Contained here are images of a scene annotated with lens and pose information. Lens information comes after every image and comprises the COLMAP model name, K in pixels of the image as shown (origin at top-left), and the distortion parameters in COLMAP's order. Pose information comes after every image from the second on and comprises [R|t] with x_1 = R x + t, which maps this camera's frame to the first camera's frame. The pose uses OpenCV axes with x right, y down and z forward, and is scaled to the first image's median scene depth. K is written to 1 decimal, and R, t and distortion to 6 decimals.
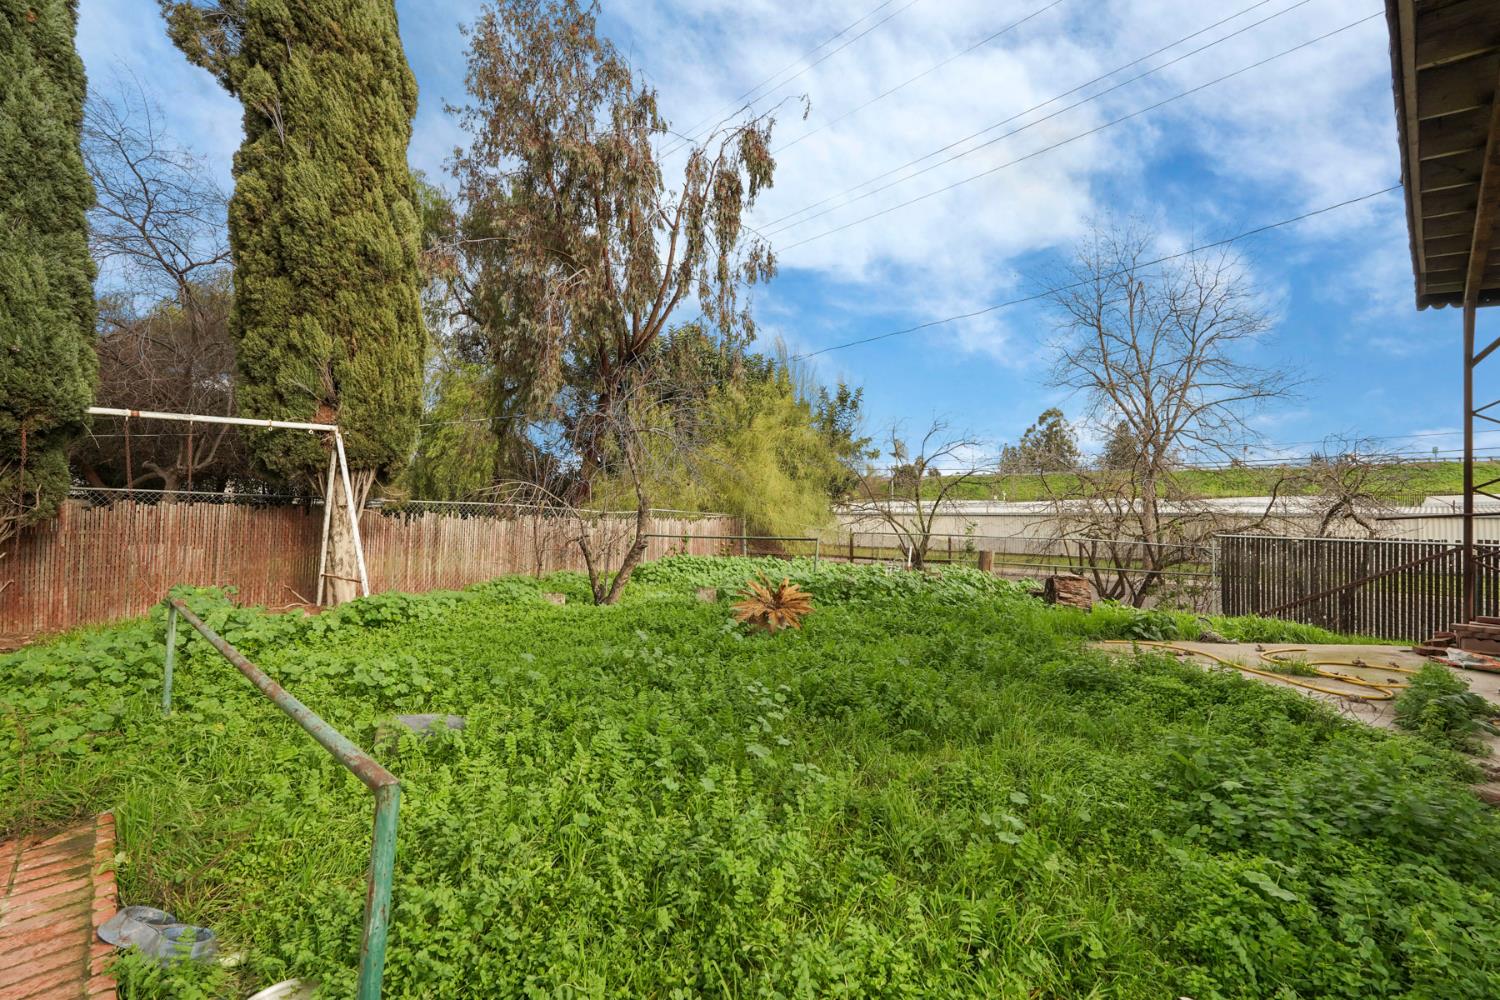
lens RADIAL K [[662.0, 0, 746.4], [0, 662.0, 497.8], [0, 0, 1]] dist [-0.001230, 0.000729]
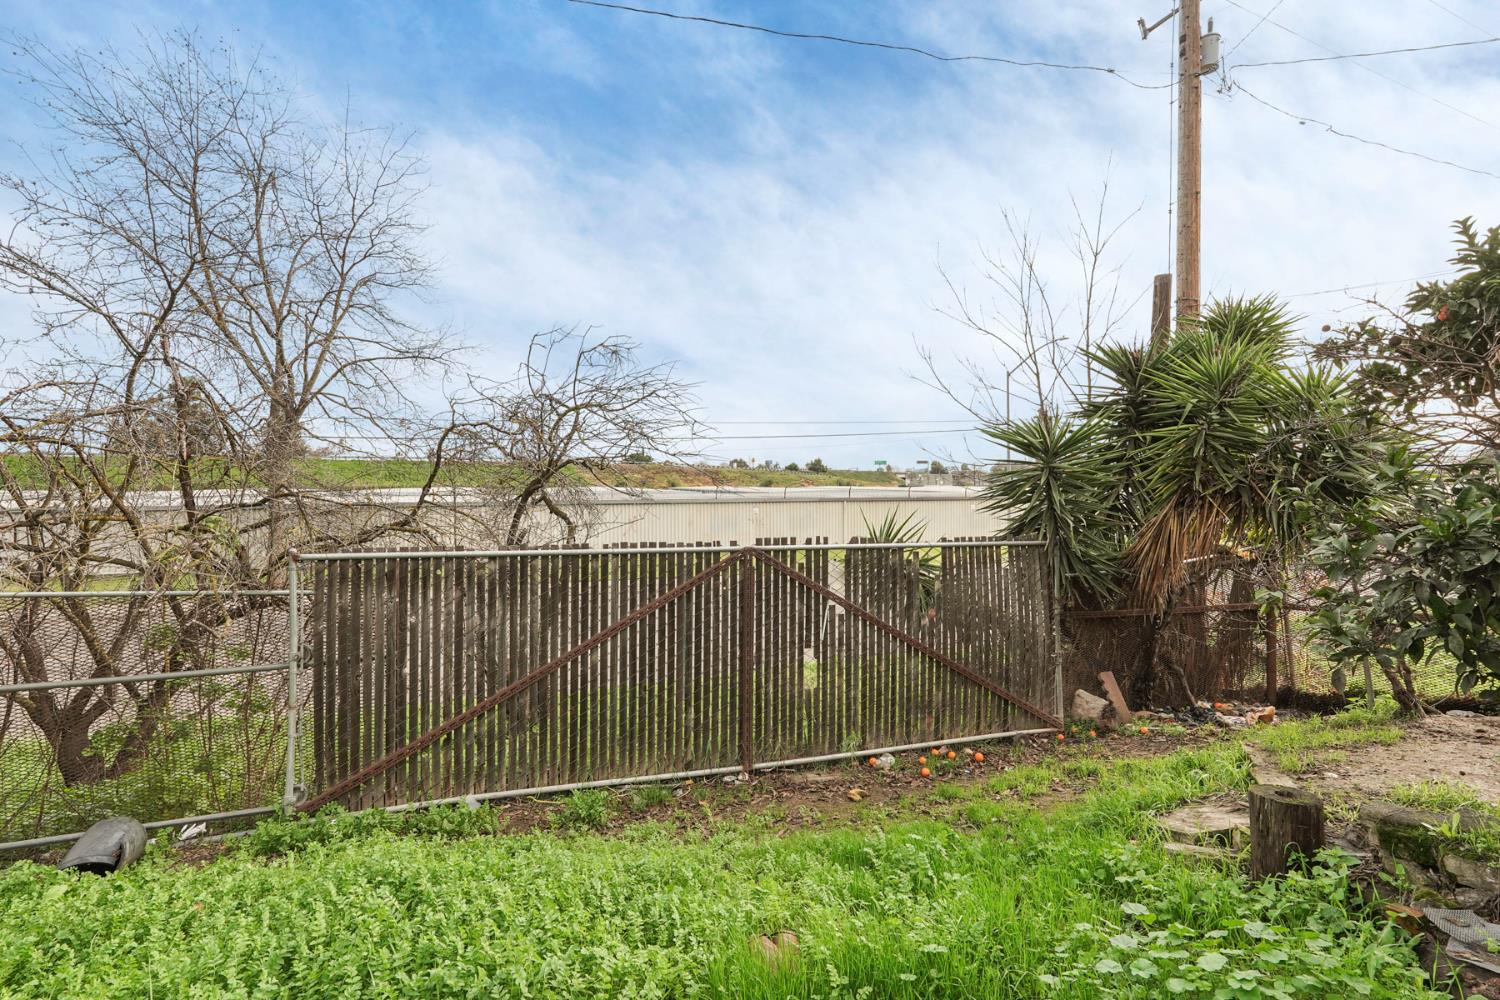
lens RADIAL K [[662.0, 0, 746.4], [0, 662.0, 497.8], [0, 0, 1]] dist [-0.001230, 0.000729]
pose [[0.438123, 0.000617, 0.898915, 0.493833], [-0.007147, 0.999971, 0.002797, 0.022189], [-0.898887, -0.007650, 0.438114, 0.625192]]
